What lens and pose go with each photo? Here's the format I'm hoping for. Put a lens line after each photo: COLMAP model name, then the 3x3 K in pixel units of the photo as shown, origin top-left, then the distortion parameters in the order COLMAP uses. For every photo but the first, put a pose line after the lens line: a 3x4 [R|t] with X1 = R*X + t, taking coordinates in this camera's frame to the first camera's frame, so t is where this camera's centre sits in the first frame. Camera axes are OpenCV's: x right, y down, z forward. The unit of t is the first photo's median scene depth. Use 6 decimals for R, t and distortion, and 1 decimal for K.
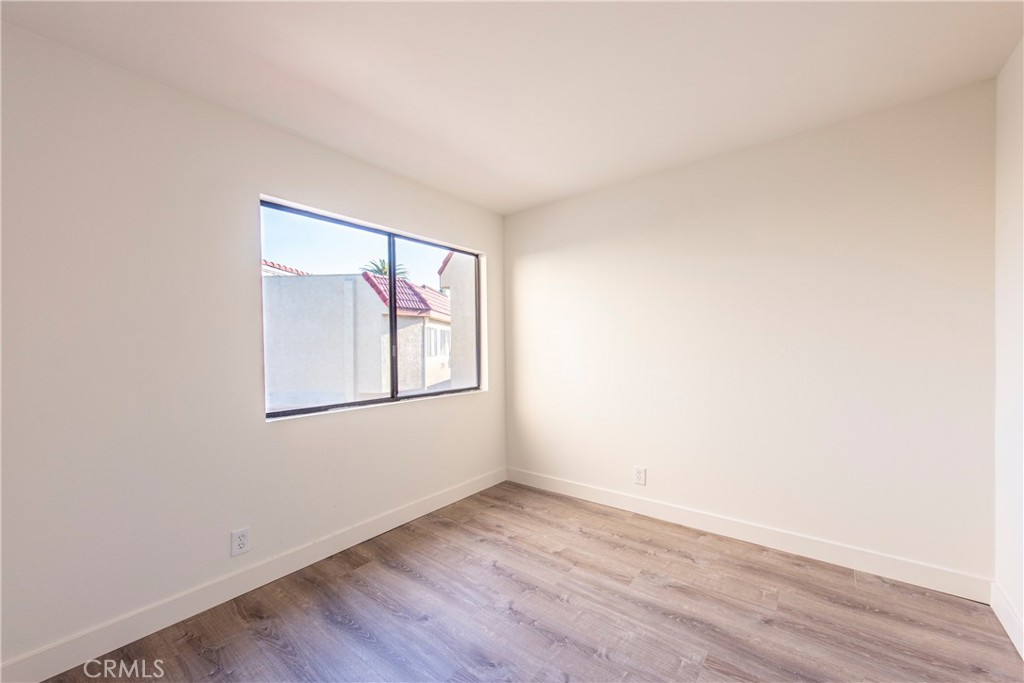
lens RADIAL K [[396.9, 0, 507.8], [0, 396.9, 353.1], [0, 0, 1]] dist [0.008181, -0.000473]
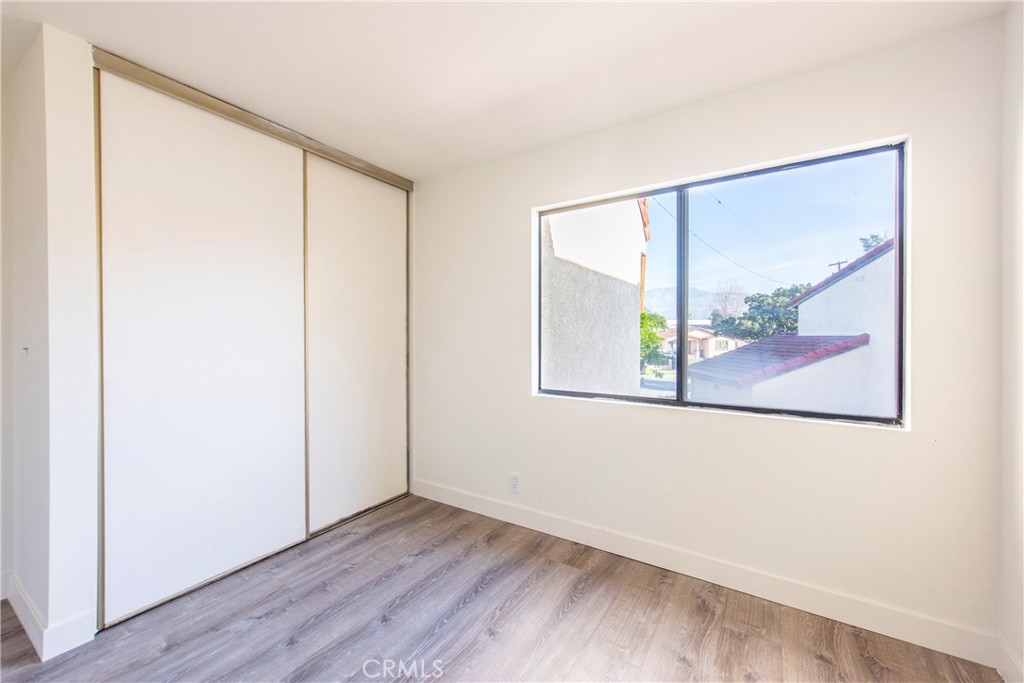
lens RADIAL K [[407.5, 0, 508.4], [0, 407.5, 336.4], [0, 0, 1]] dist [0.007245, -0.000375]
pose [[0.100940, 0.016046, -0.994763, 0.546416], [-0.017937, 0.999737, 0.014306, -0.020064], [0.994731, 0.016399, 0.101201, 0.711901]]
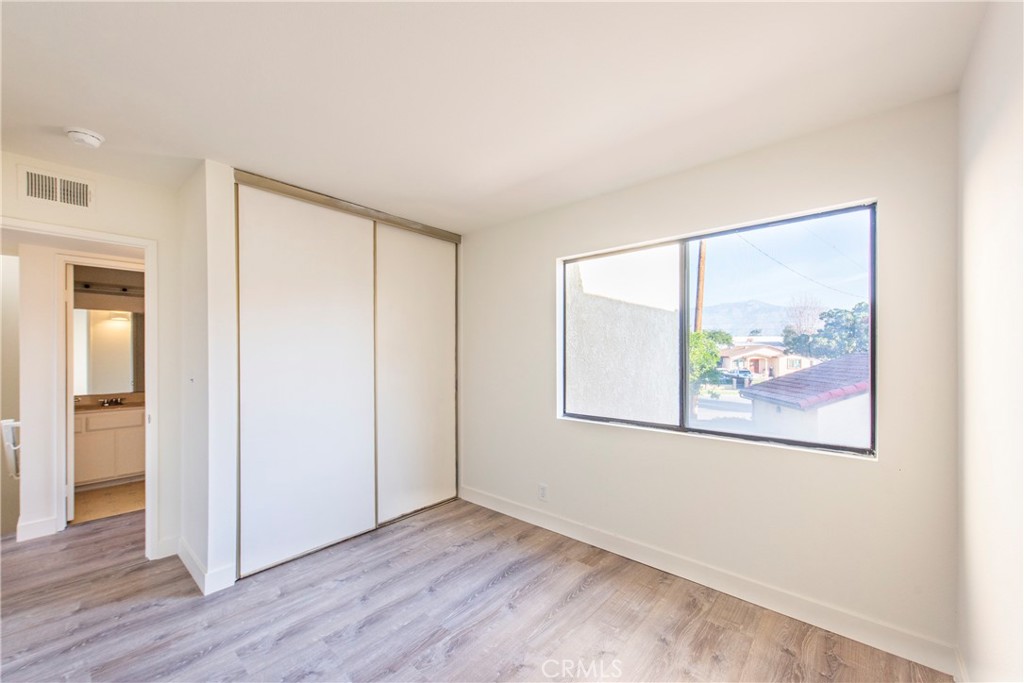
lens RADIAL K [[396.9, 0, 507.8], [0, 396.9, 353.1], [0, 0, 1]] dist [0.008181, -0.000473]
pose [[-0.046078, 0.014201, -0.998837, 0.718544], [-0.015126, 0.999774, 0.014912, -0.068541], [0.998823, 0.015795, -0.045853, 0.788302]]
